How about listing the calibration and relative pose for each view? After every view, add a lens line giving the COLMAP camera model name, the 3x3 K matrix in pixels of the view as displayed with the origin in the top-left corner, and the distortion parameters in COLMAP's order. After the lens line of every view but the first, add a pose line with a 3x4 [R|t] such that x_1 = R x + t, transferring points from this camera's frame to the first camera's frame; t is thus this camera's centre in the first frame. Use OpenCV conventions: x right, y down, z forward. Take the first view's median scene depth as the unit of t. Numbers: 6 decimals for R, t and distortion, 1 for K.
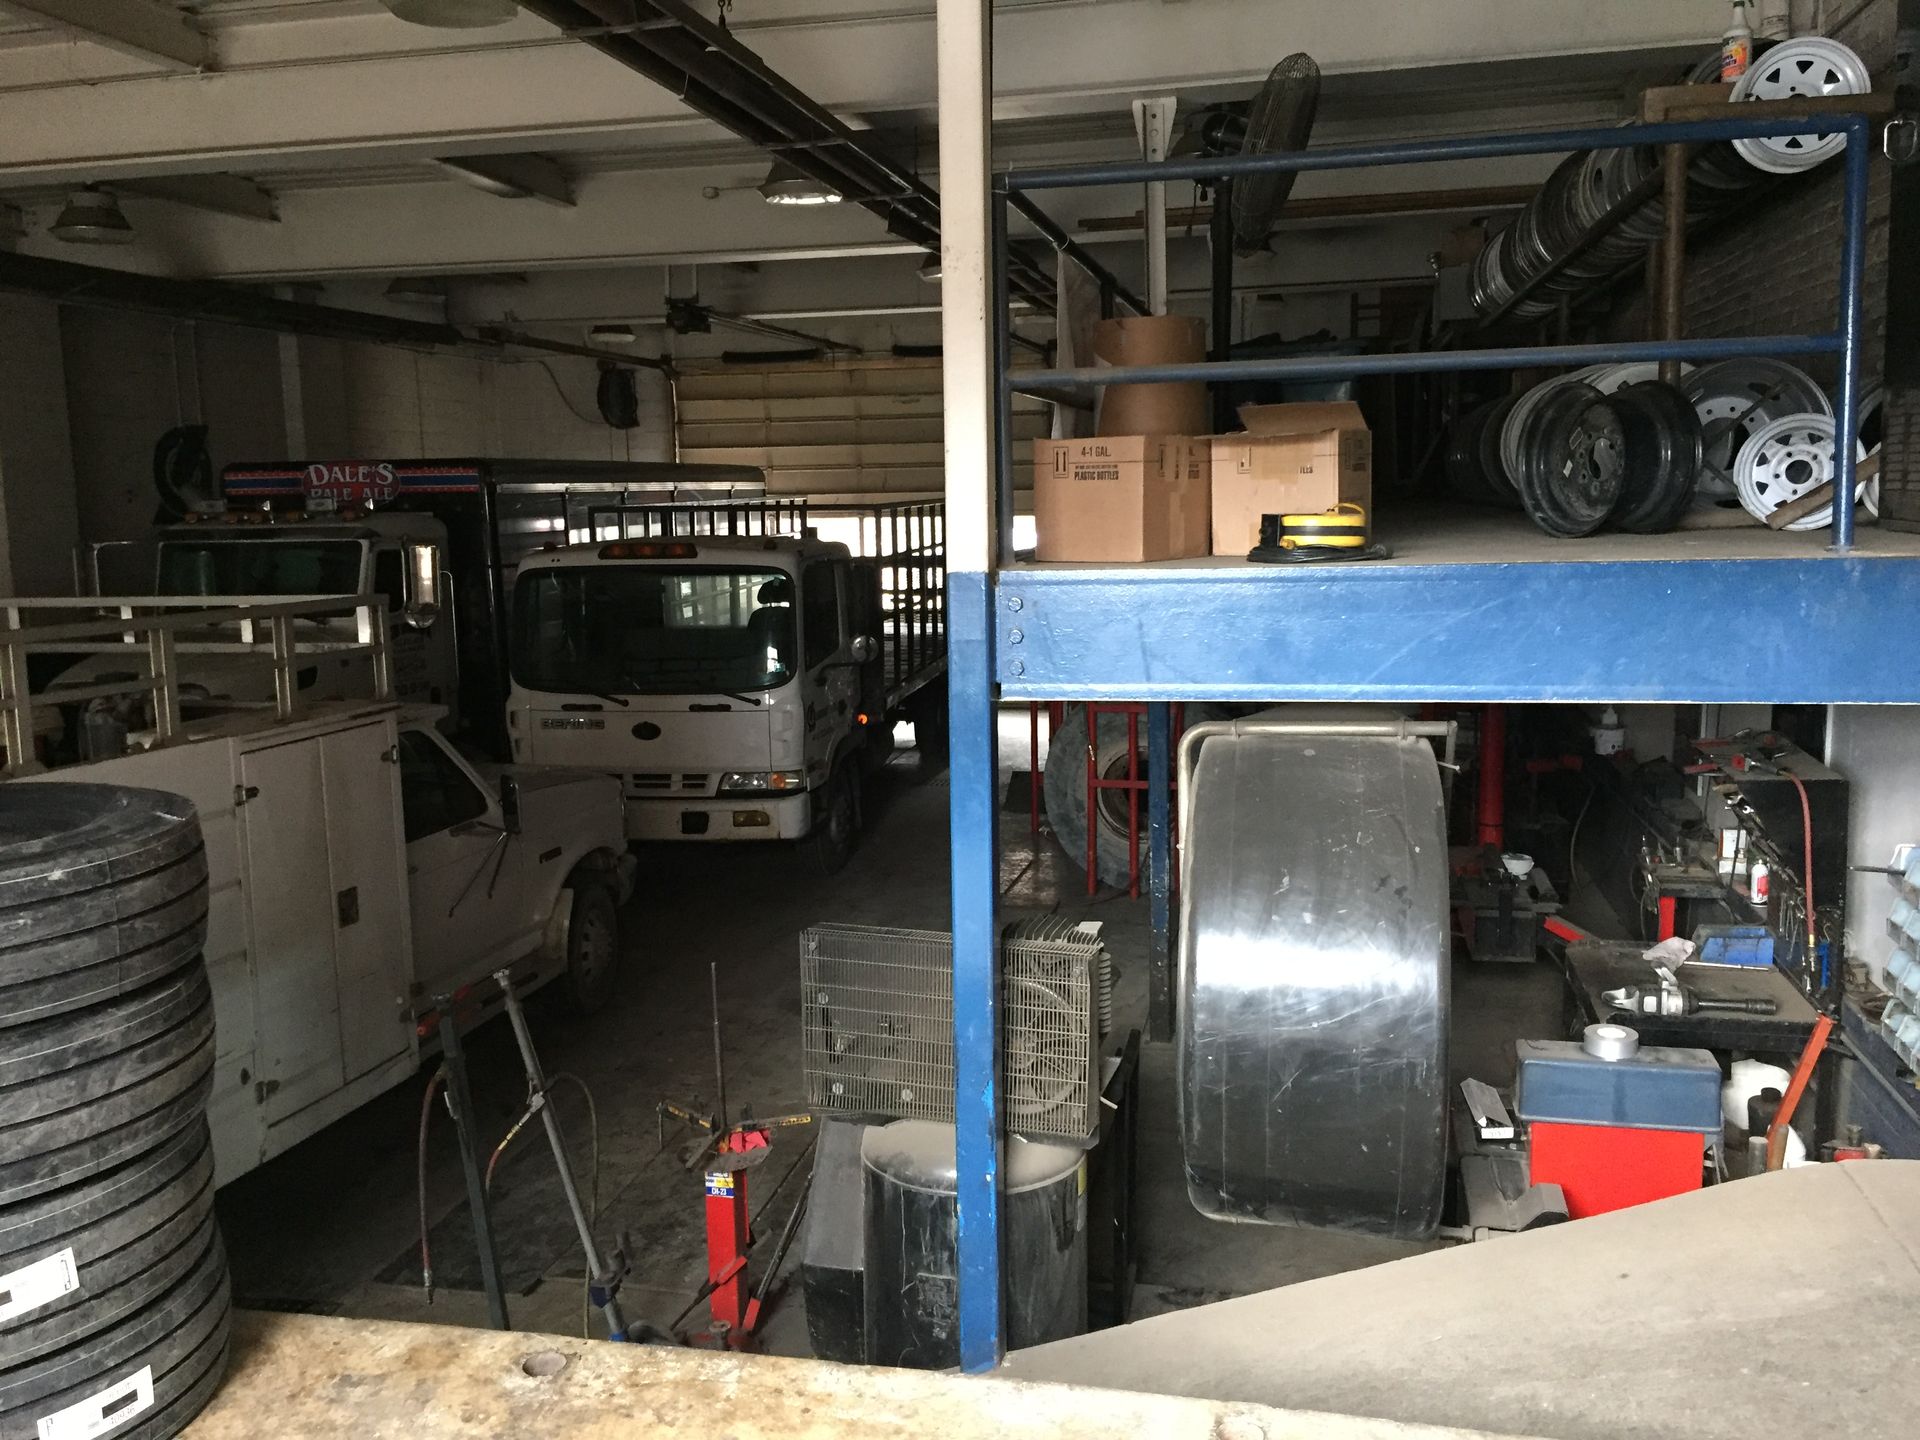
lens RADIAL K [[1641.5, 0, 963.2], [0, 1641.5, 712.2], [0, 0, 1]] dist [0.049110, -0.030285]
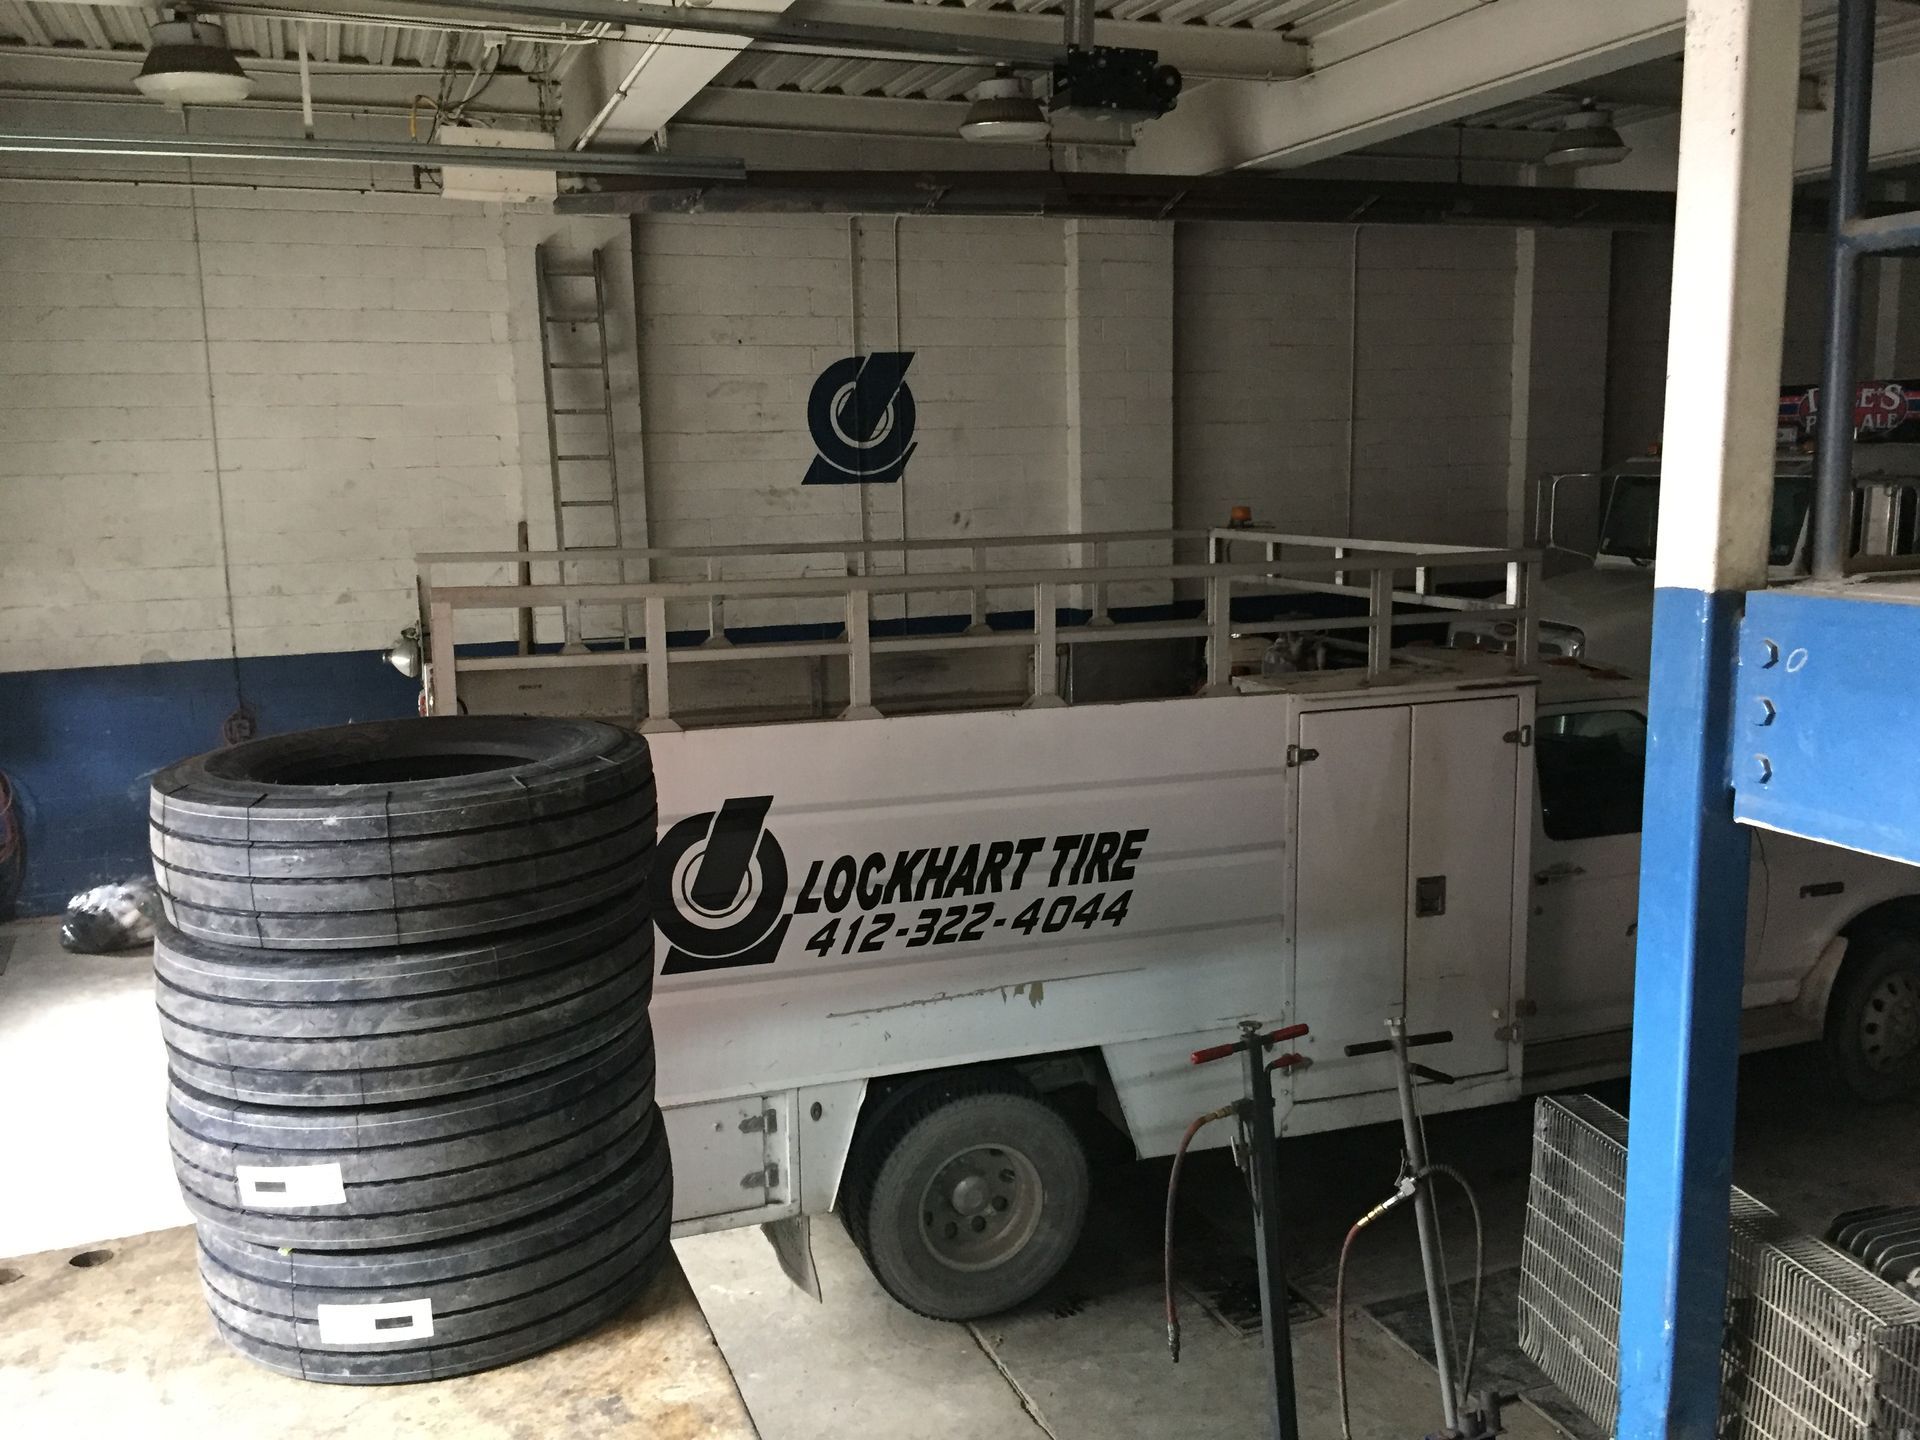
lens RADIAL K [[1641.5, 0, 957.2], [0, 1641.5, 718.4], [0, 0, 1]] dist [0.049110, -0.030285]
pose [[0.560359, 0.143278, -0.815763, 0.490803], [-0.102472, 0.989350, 0.103376, -0.108270], [0.821886, 0.025665, 0.569073, 0.674490]]
